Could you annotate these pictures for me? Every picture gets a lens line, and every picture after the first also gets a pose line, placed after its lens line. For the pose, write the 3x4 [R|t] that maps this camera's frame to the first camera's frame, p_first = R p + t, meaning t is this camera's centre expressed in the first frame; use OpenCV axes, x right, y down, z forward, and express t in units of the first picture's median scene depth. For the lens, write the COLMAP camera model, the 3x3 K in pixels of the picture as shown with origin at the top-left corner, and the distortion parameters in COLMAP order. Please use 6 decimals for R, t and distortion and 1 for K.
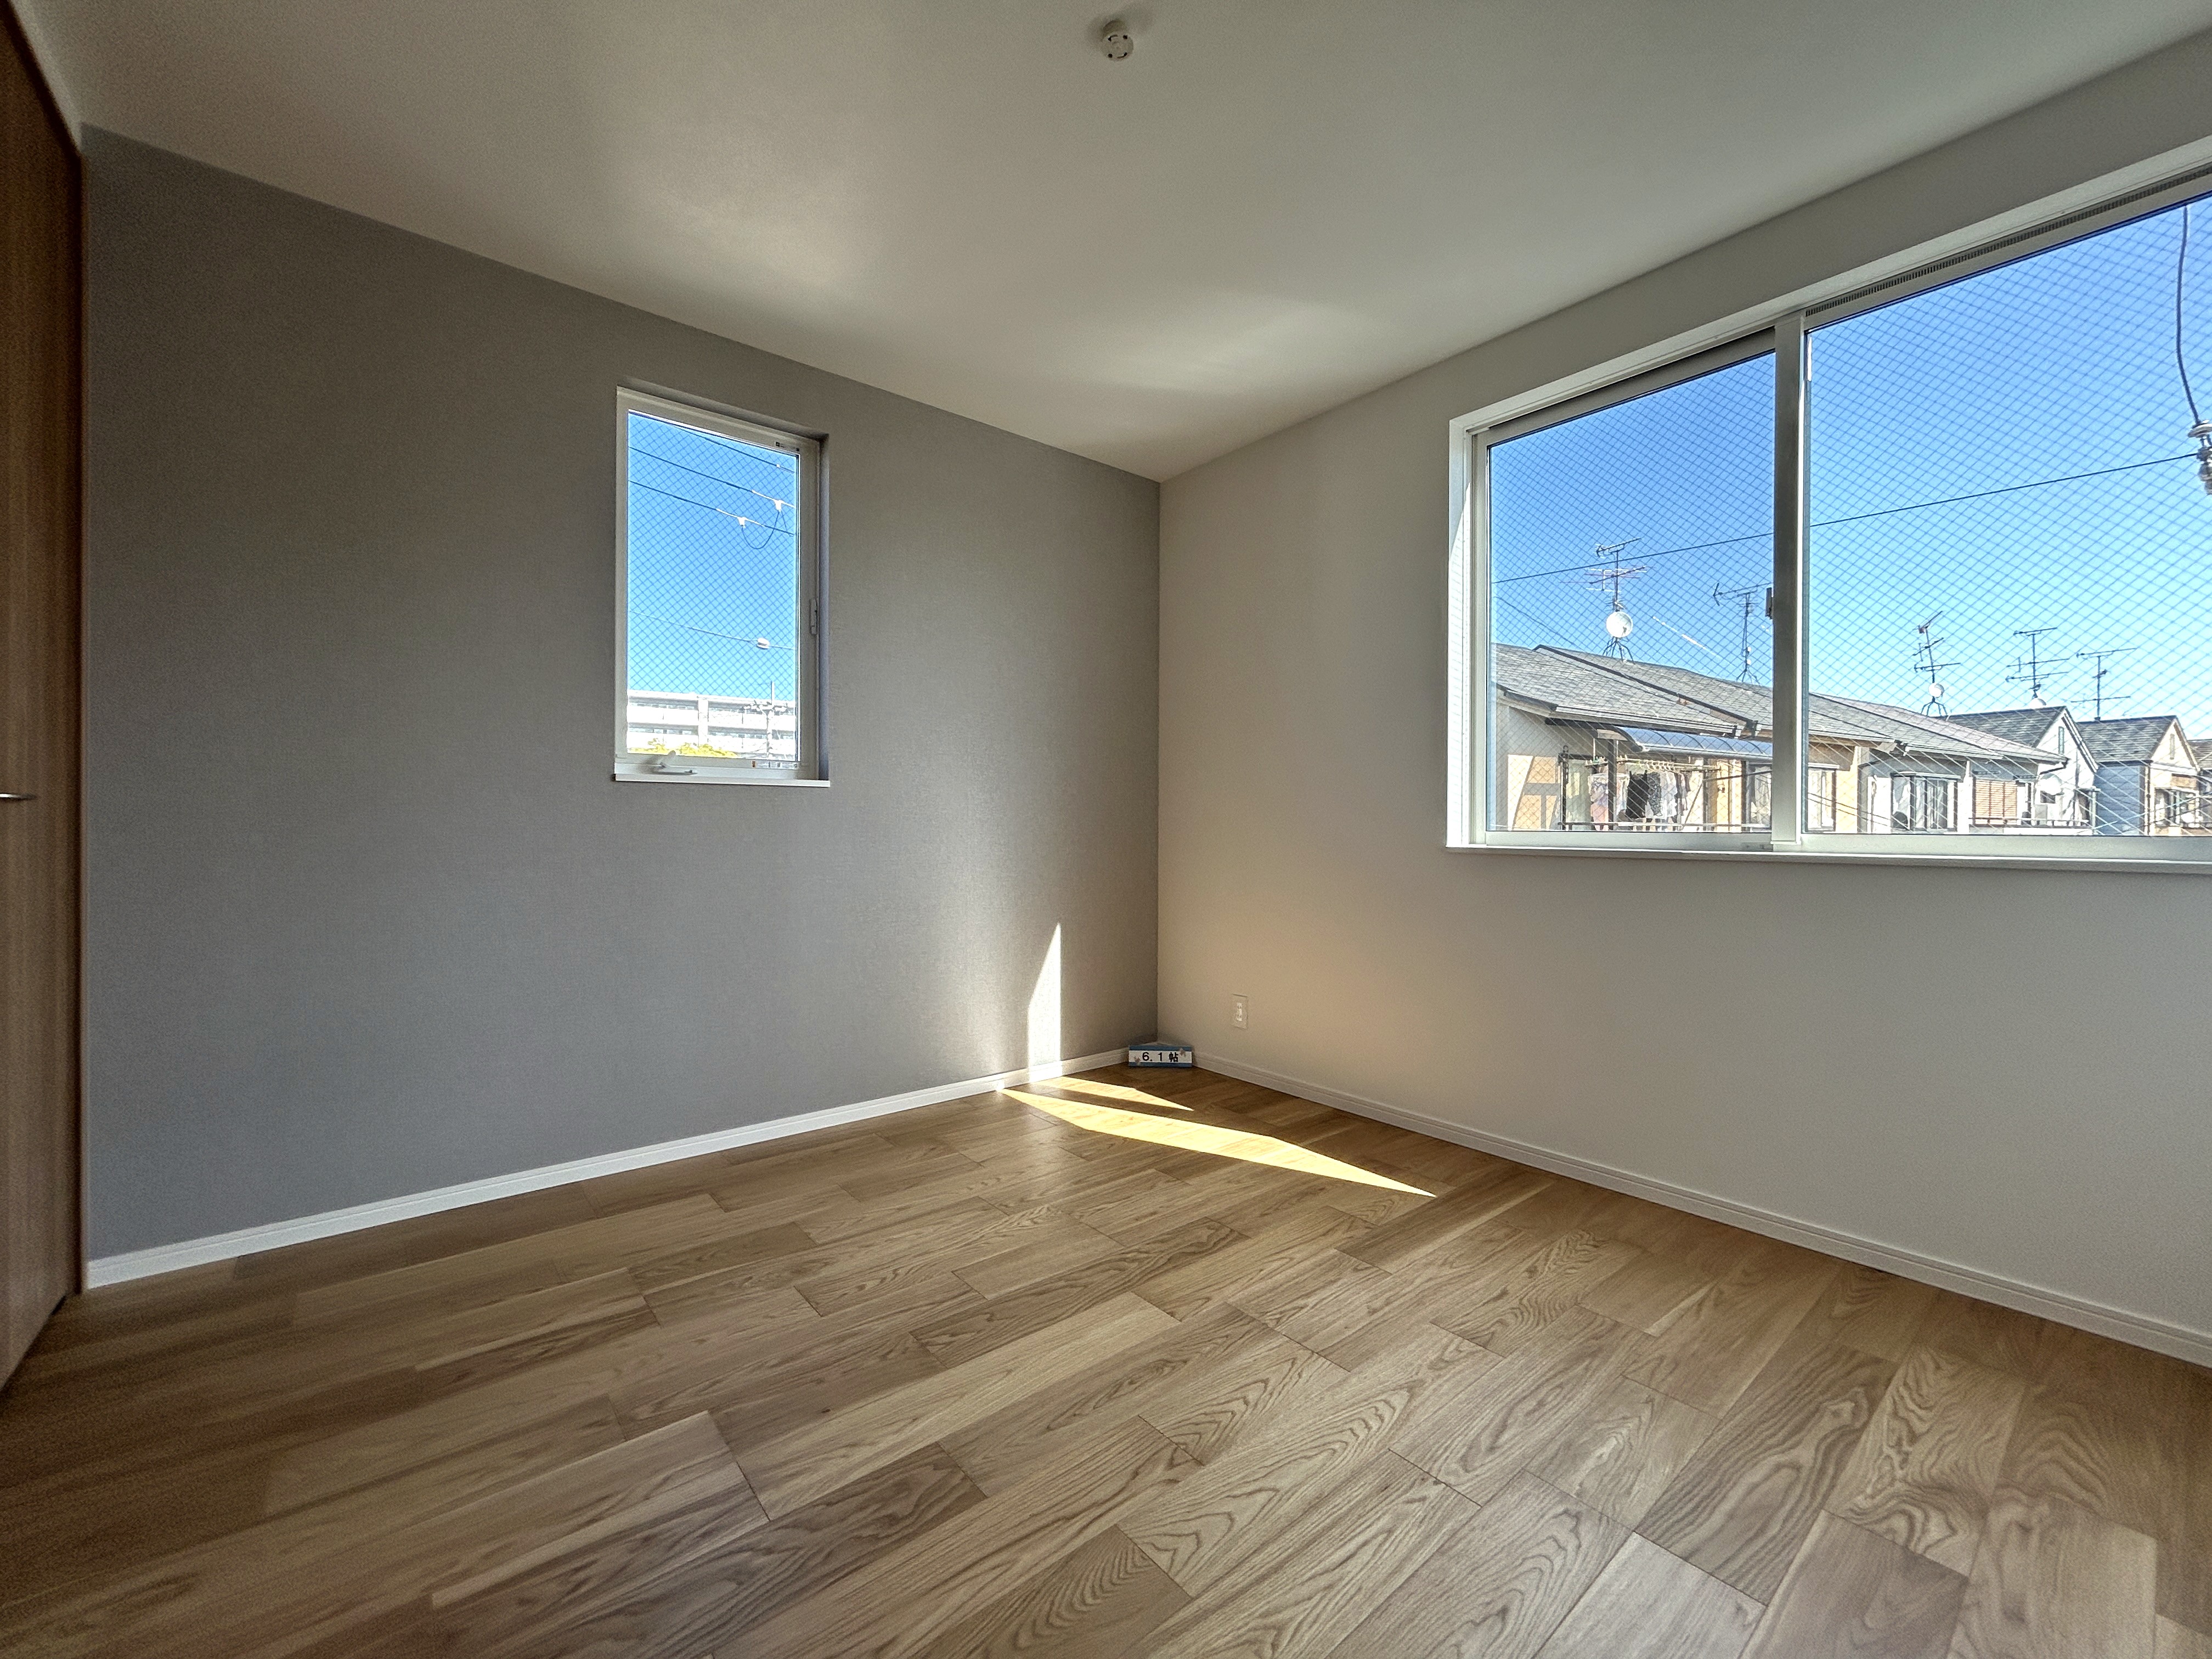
lens RADIAL K [[894.1, 0, 1106.0], [0, 894.1, 829.5], [0, 0, 1]] dist [0.000011, 0.000143]
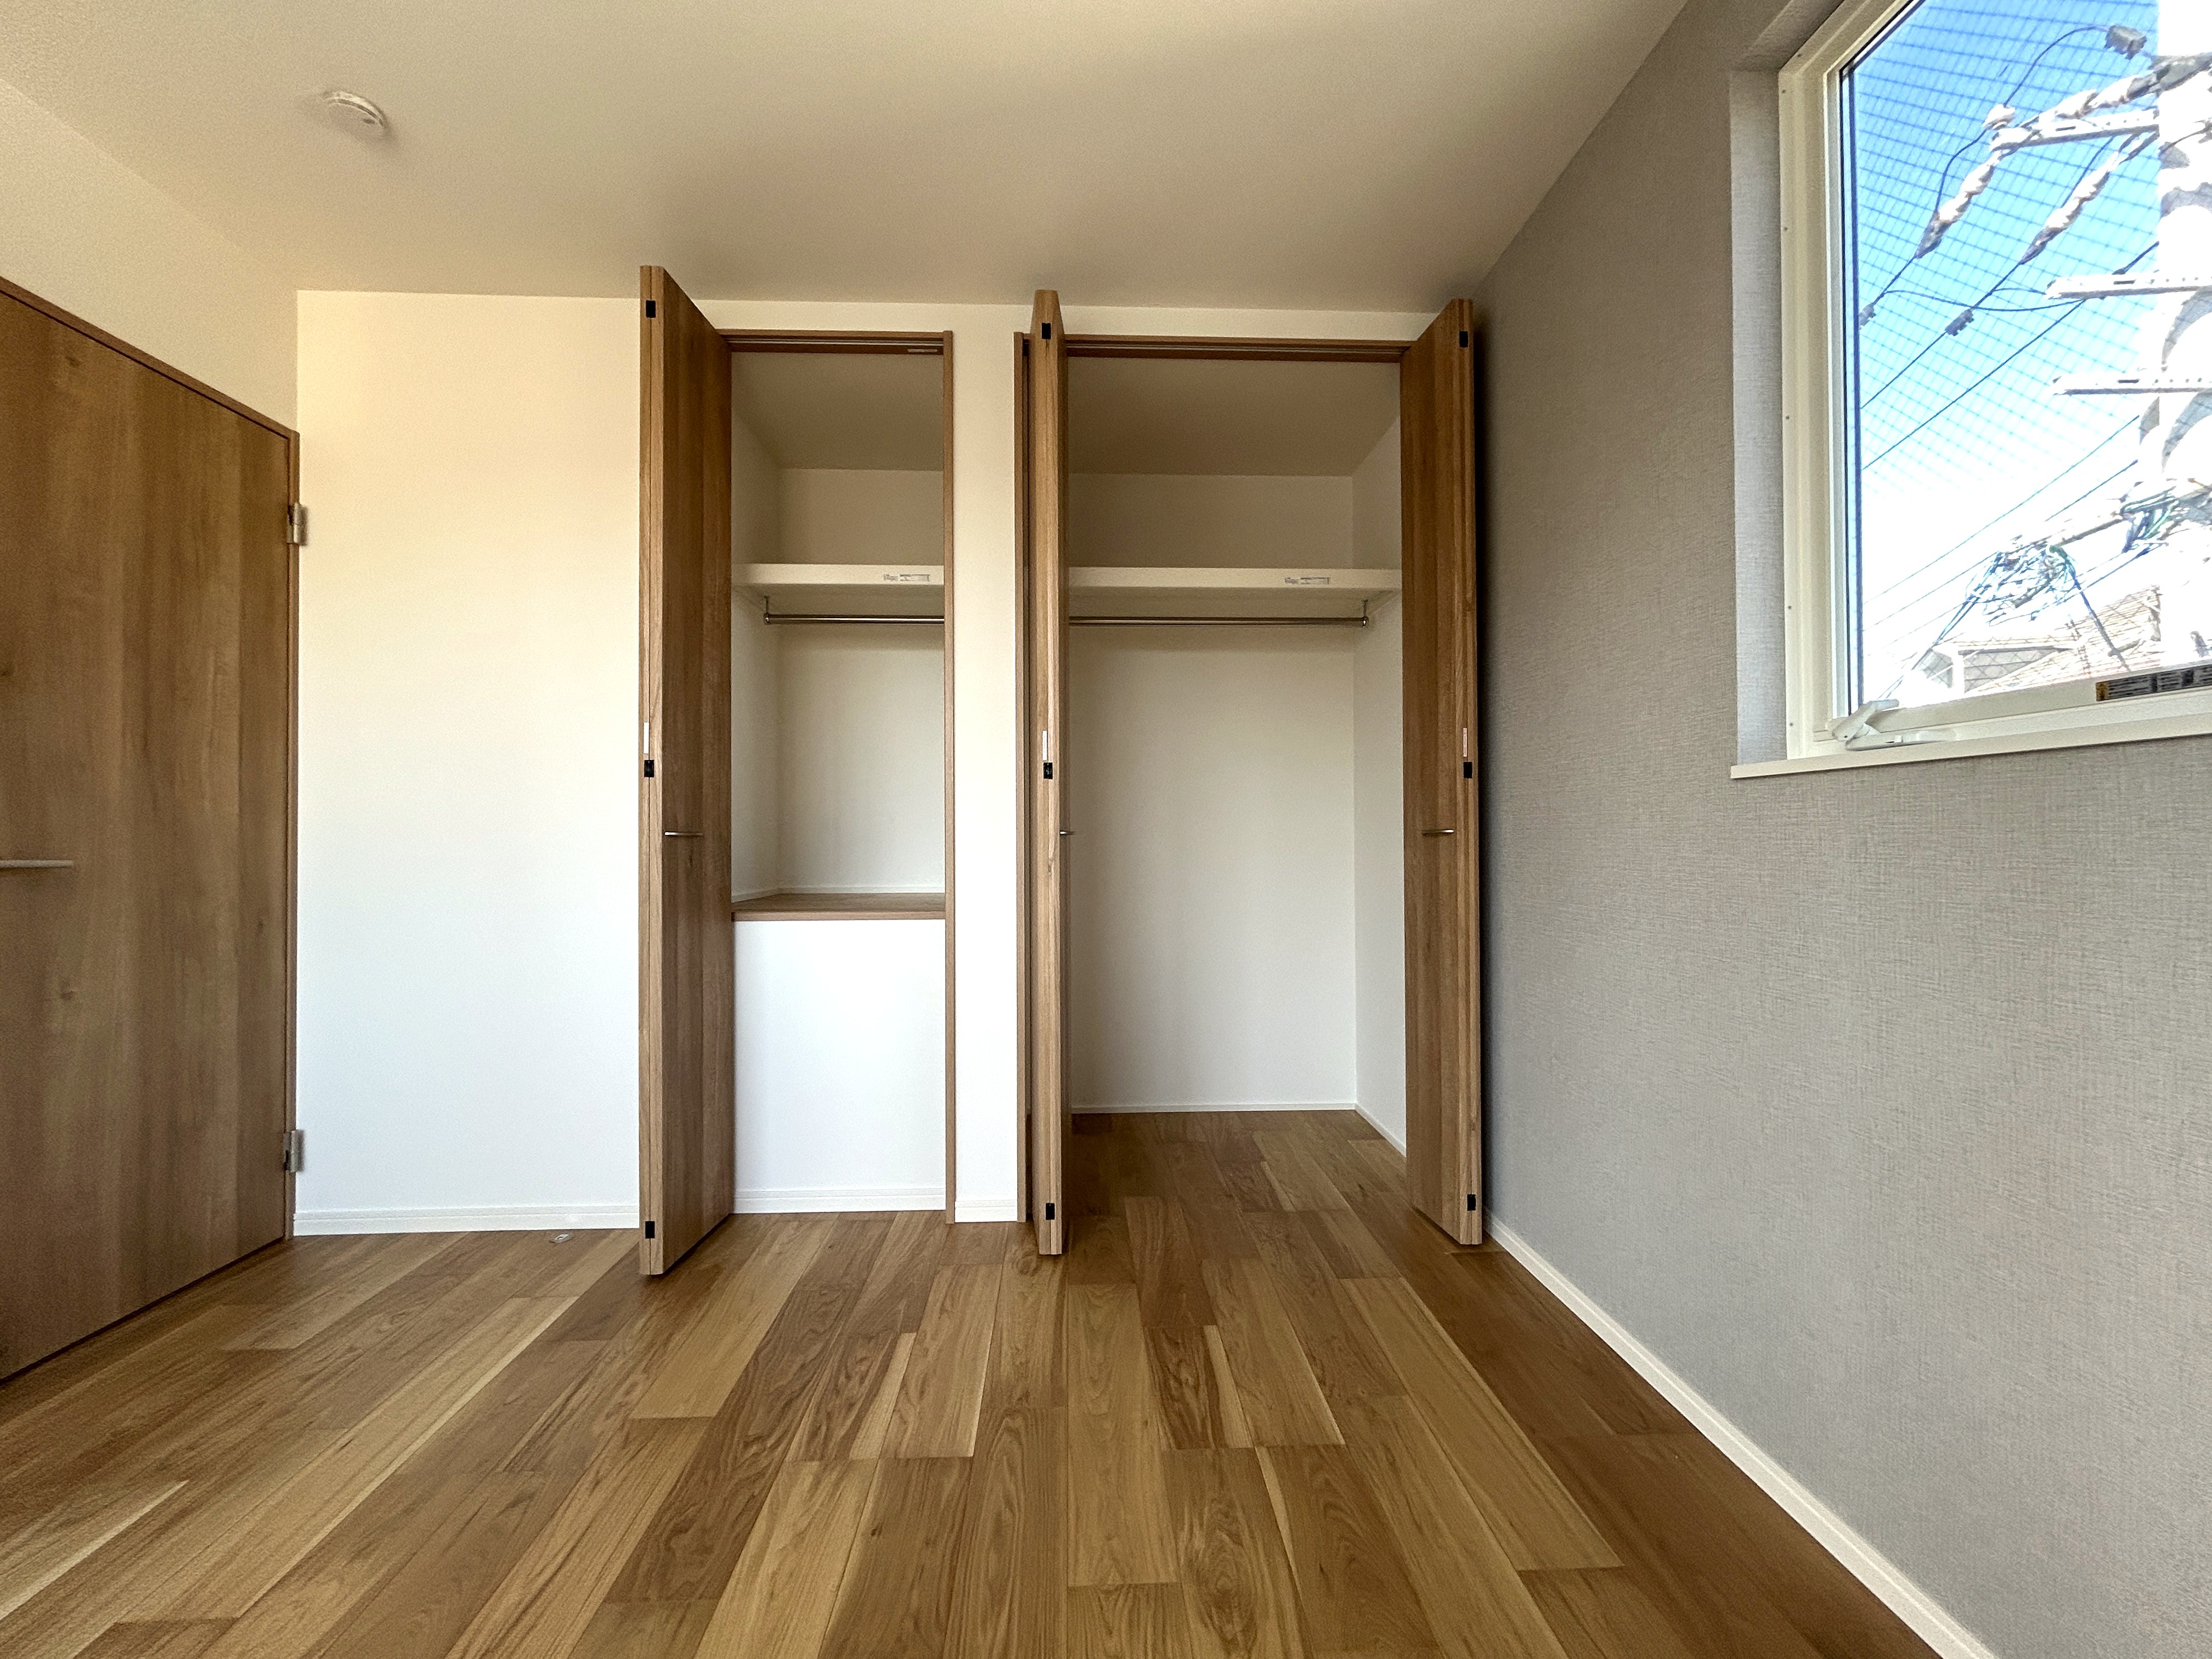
lens RADIAL K [[894.1, 0, 1106.0], [0, 894.1, 829.5], [0, 0, 1]] dist [0.000011, 0.000143]
pose [[-0.610803, -0.015453, -0.791632, 0.248498], [-0.004596, 0.999862, -0.015971, -0.014945], [0.791769, -0.006117, -0.610790, 1.749899]]
